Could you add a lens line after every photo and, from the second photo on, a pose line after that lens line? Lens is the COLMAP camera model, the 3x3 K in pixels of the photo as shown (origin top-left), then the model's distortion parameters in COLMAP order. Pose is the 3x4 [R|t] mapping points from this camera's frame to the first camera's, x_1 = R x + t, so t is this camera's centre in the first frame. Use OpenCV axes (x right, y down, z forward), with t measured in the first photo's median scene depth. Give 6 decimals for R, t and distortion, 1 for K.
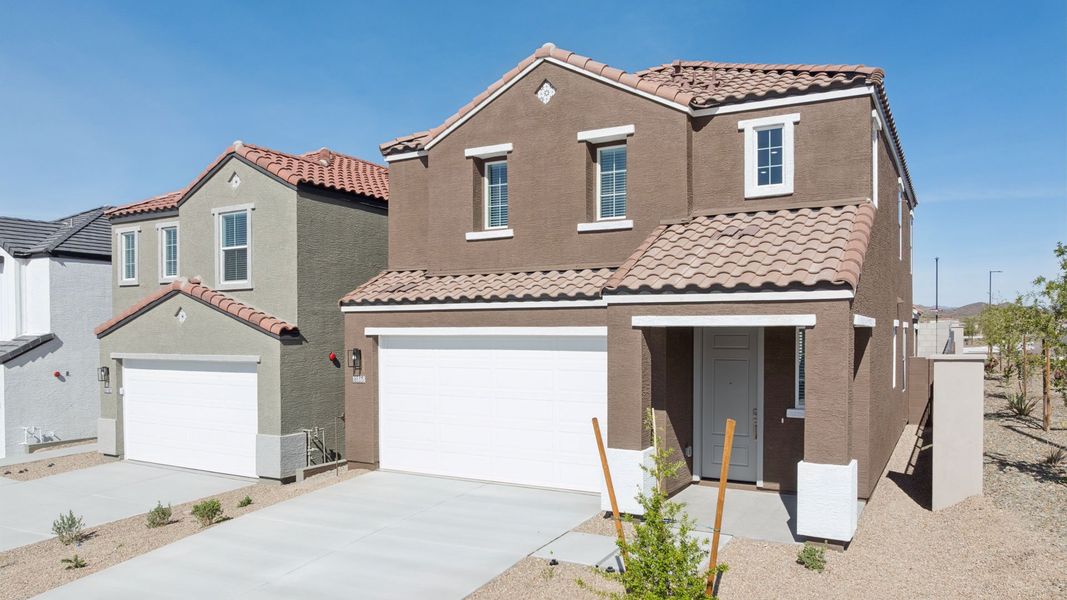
lens RADIAL K [[743.9, 0, 545.5], [0, 743.9, 336.1], [0, 0, 1]] dist [-0.015033, -0.004359]
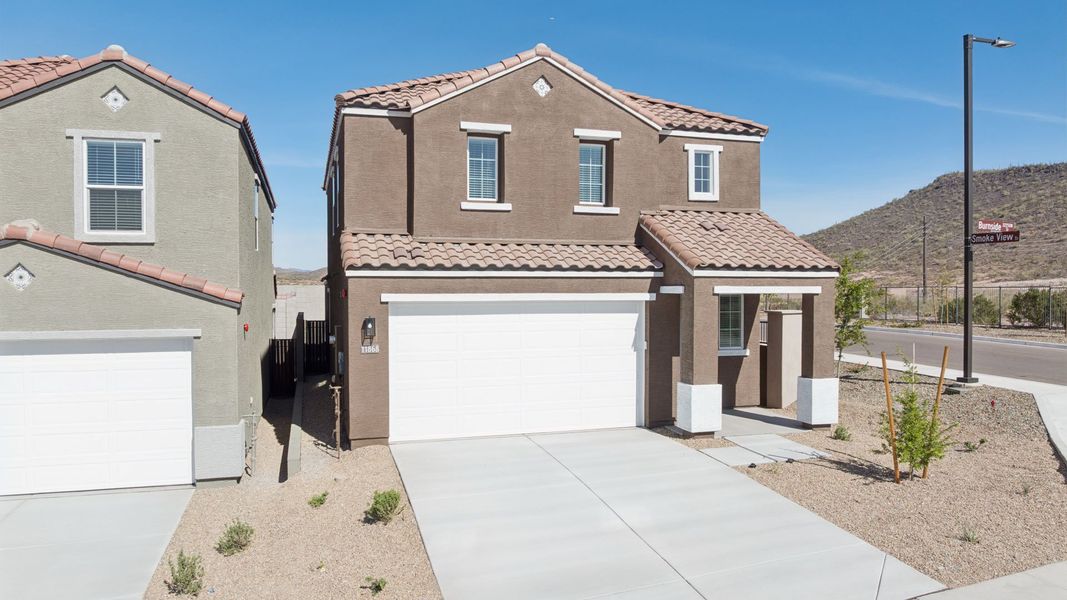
lens RADIAL K [[743.9, 0, 534.5], [0, 743.9, 296.7], [0, 0, 1]] dist [-0.015033, -0.004359]
pose [[0.694765, -0.005517, 0.719216, -0.830569], [0.005856, 0.999981, 0.002013, -0.009013], [-0.719213, 0.002813, 0.694784, 0.219563]]
